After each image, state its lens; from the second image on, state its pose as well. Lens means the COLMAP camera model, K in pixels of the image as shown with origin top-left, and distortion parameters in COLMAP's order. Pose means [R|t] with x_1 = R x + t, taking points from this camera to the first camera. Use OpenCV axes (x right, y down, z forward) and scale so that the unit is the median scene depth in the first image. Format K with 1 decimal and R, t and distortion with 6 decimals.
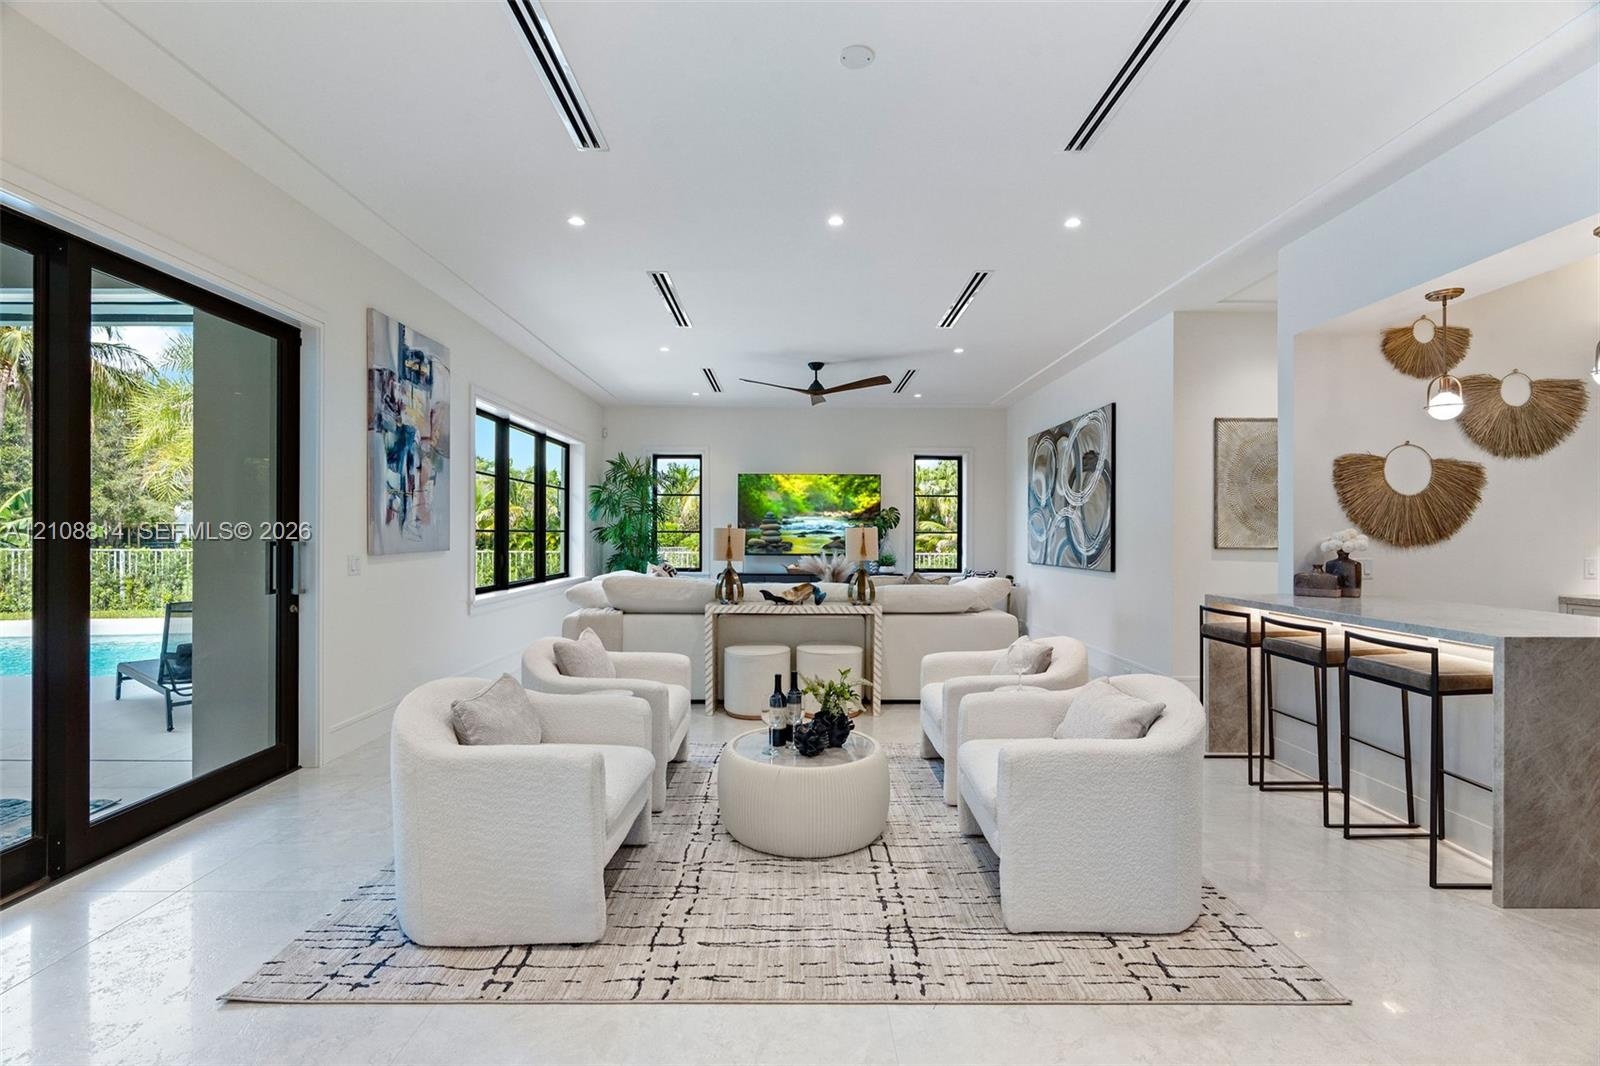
lens RADIAL K [[718.8, 0, 800.0], [0, 718.8, 533.0], [0, 0, 1]] dist [-0.000414, 0.000631]
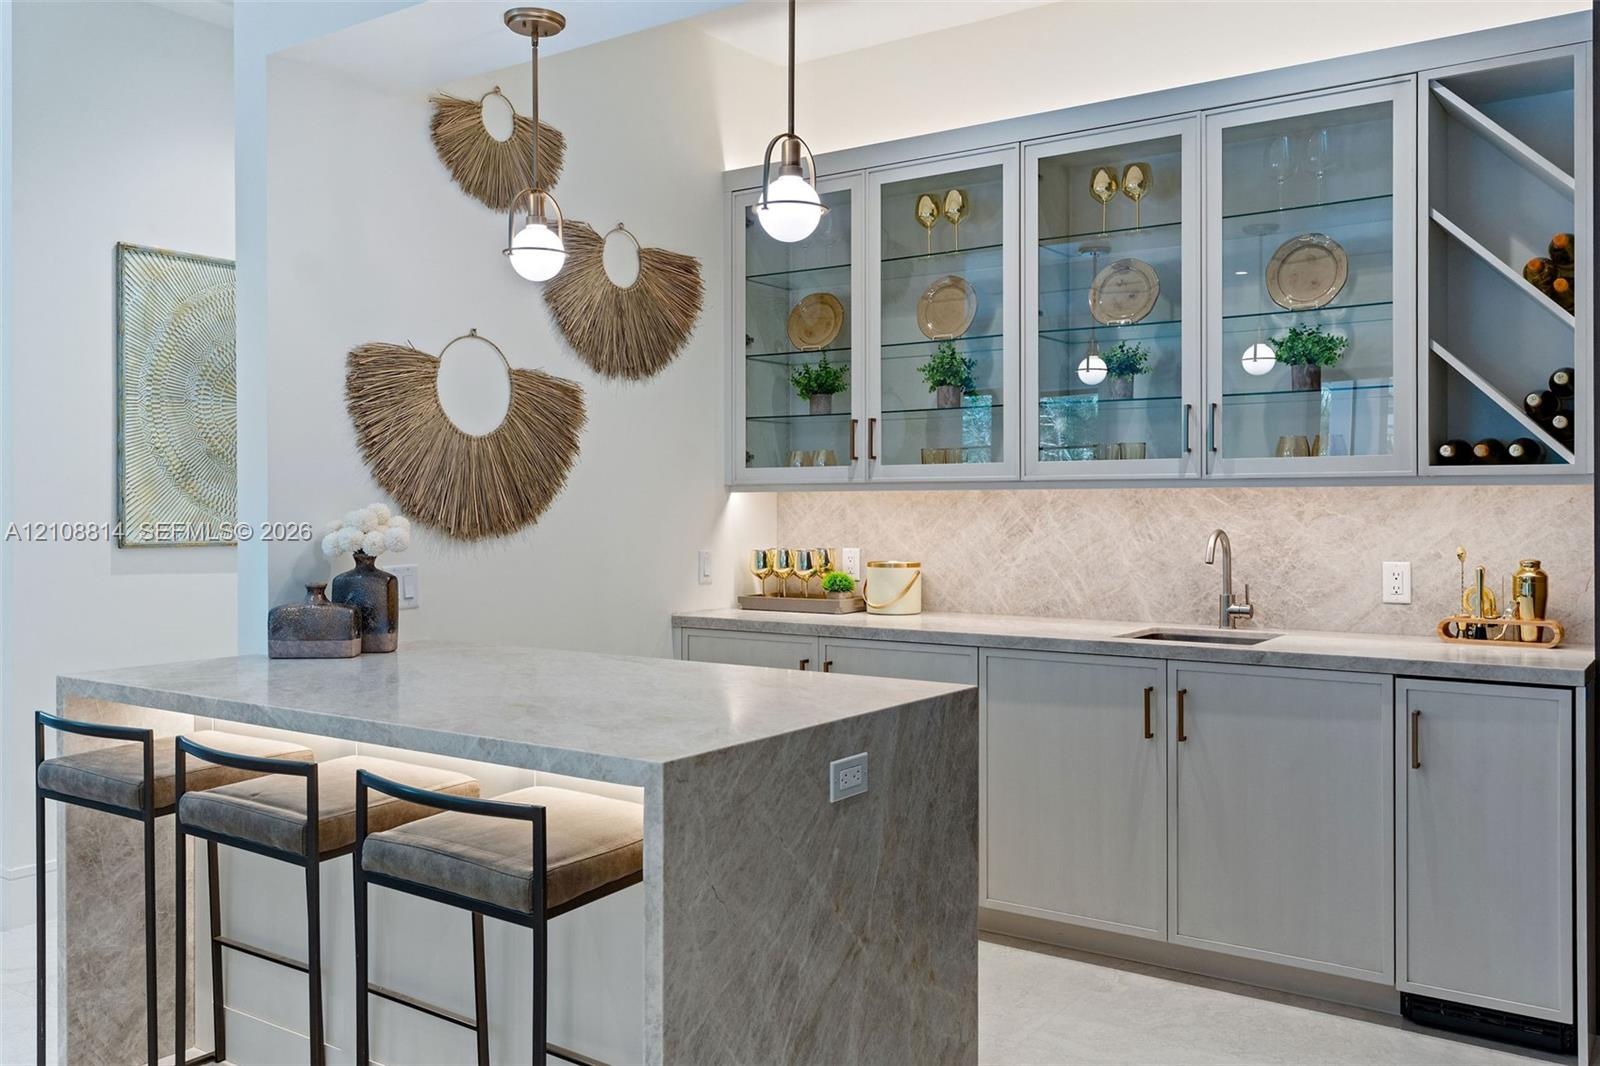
lens RADIAL K [[1312.8, 0, 802.0], [0, 1312.8, 510.4], [0, 0, 1]] dist [0.003839, 0.003610]
pose [[0.578671, -0.006941, 0.815532, 0.230671], [0.002072, 0.999973, 0.007040, -0.006778], [-0.815559, -0.002384, 0.578670, 0.283927]]
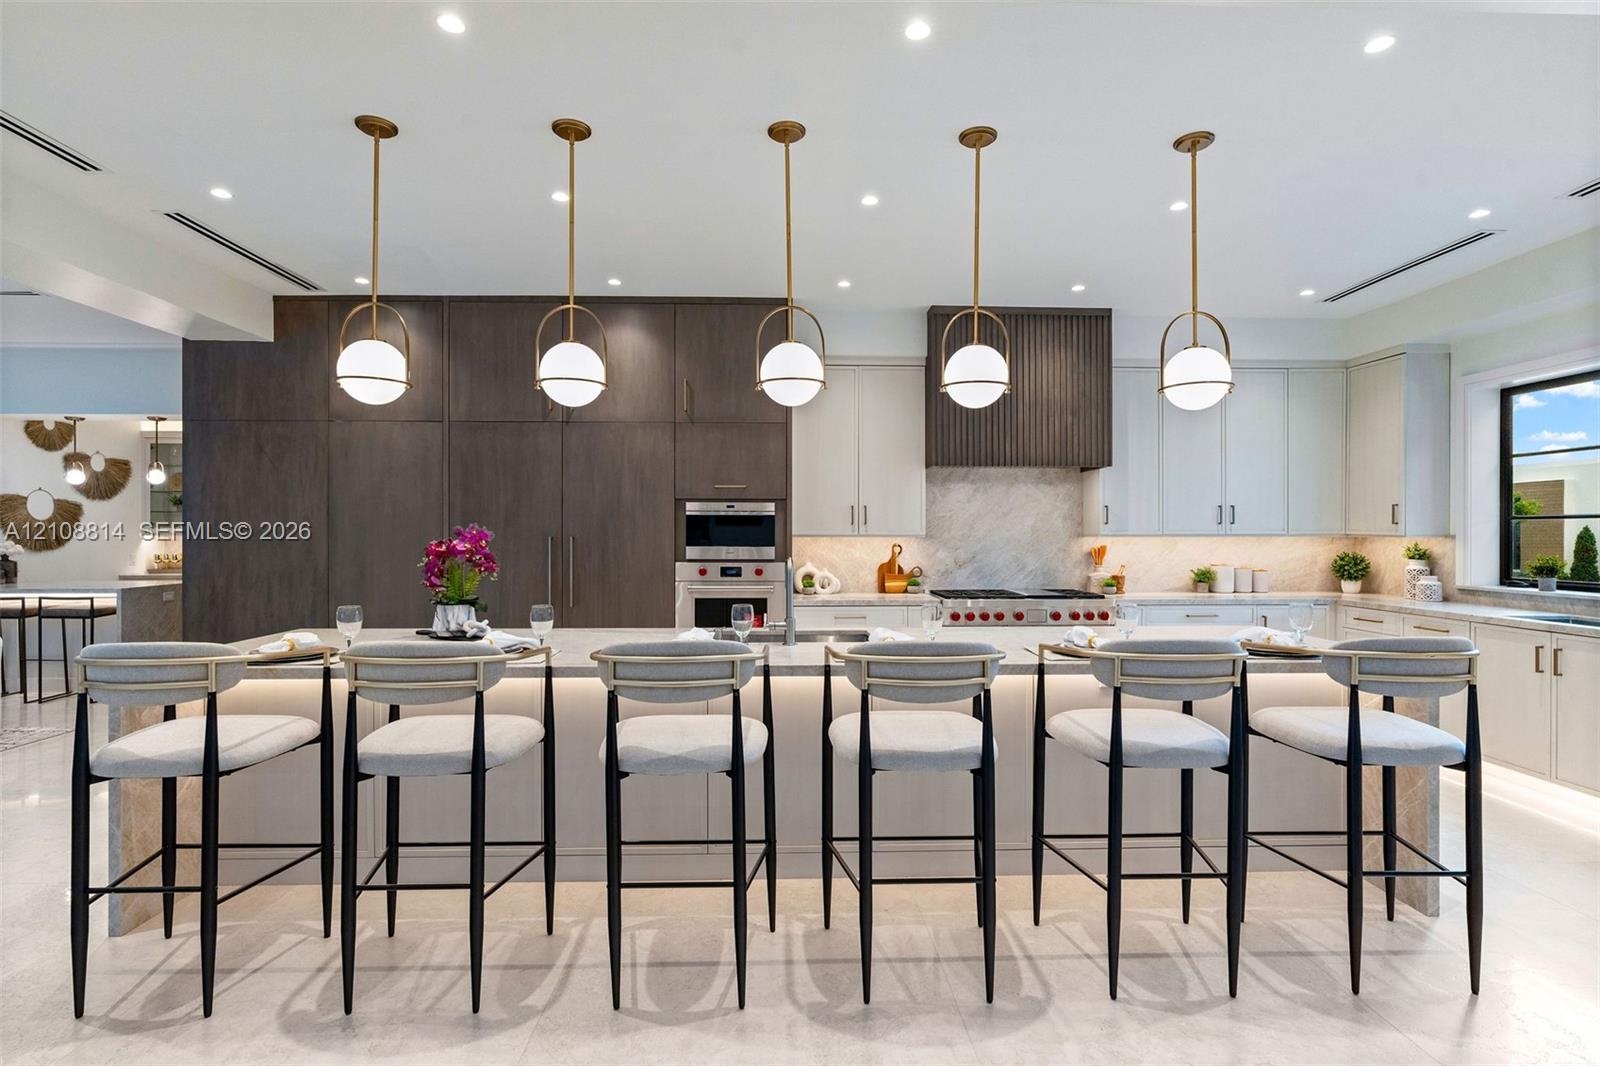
lens RADIAL K [[771.8, 0, 800.0], [0, 771.8, 533.0], [0, 0, 1]] dist [-0.004482, 0.001568]
pose [[-0.019591, -0.004816, 0.999796, -0.976991], [0.001281, 0.999987, 0.004842, -0.030307], [-0.999807, 0.001376, -0.019584, -0.726450]]
